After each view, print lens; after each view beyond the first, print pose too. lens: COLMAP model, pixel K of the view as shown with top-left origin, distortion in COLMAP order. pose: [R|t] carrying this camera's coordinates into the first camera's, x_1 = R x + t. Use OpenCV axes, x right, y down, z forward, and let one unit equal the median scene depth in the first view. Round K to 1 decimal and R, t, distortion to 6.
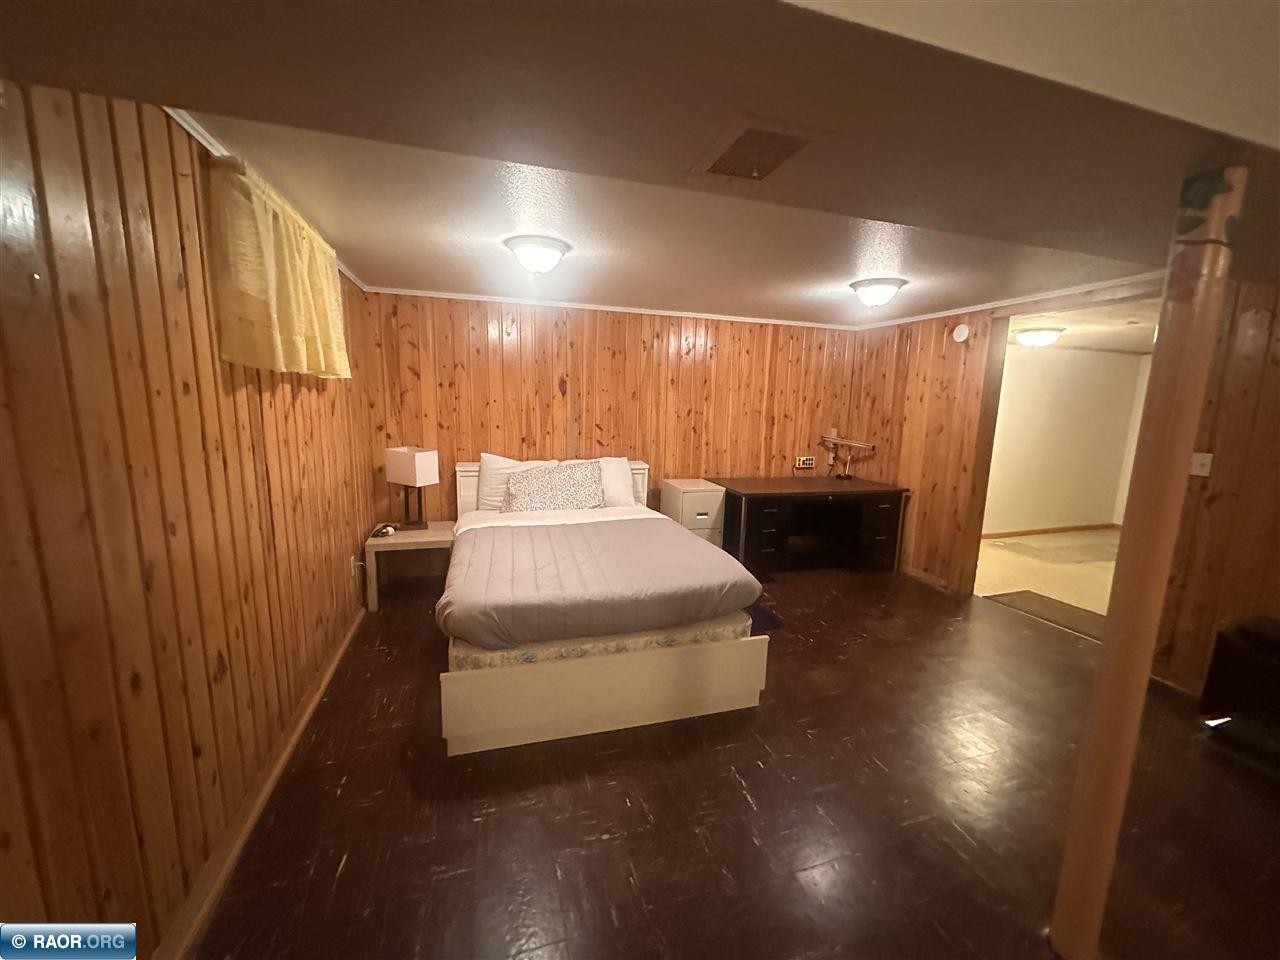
lens RADIAL K [[508.5, 0, 639.6], [0, 508.5, 480.8], [0, 0, 1]] dist [-0.005684, 0.000475]
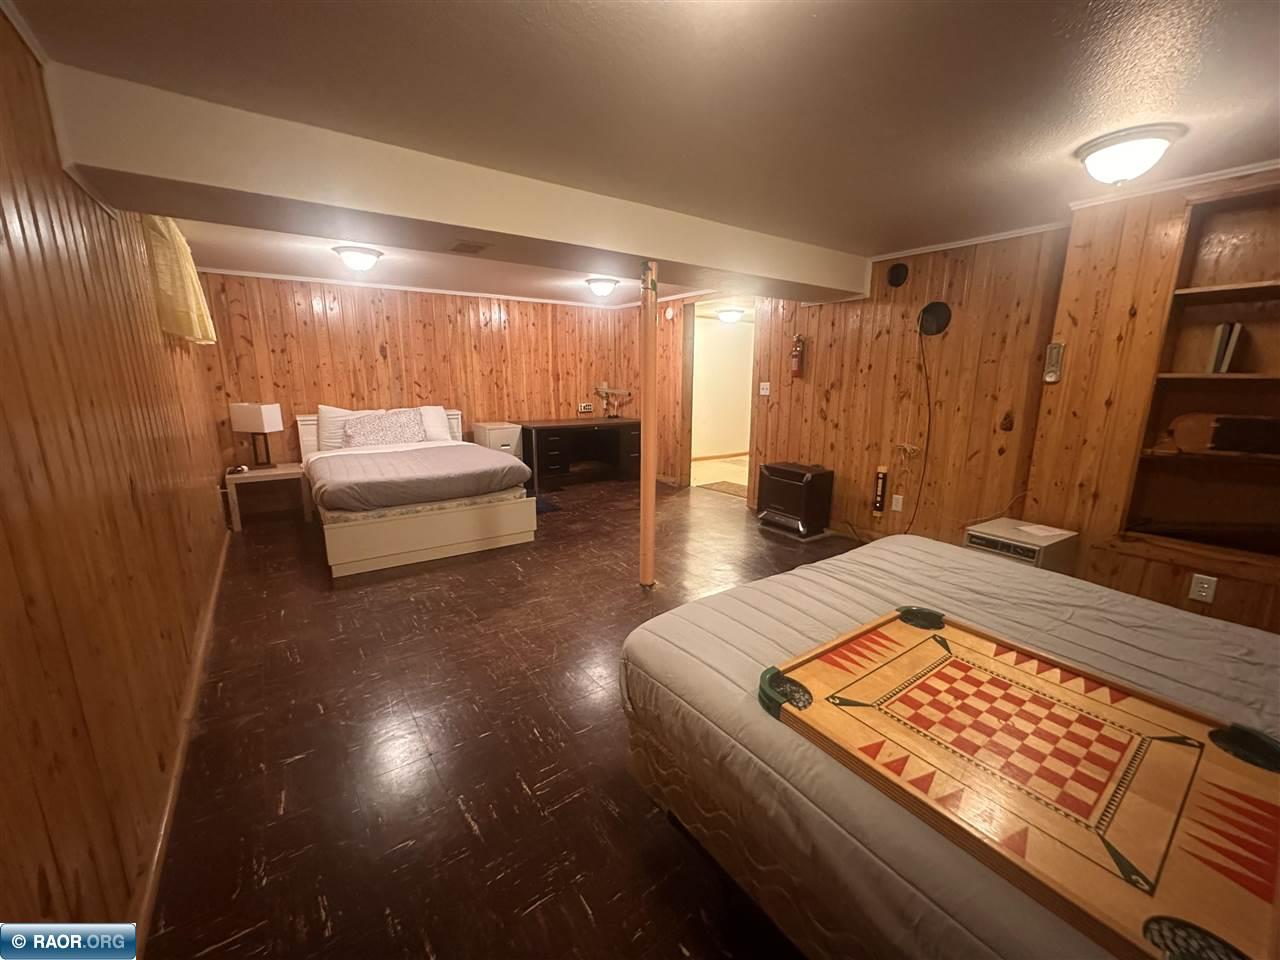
lens RADIAL K [[508.5, 0, 639.5], [0, 508.5, 478.8], [0, 0, 1]] dist [-0.005684, 0.000475]
pose [[0.948960, -0.084524, 0.303860, 0.044383], [0.068375, 0.995642, 0.063419, 0.096375], [-0.307896, -0.039405, 0.950604, -0.423774]]
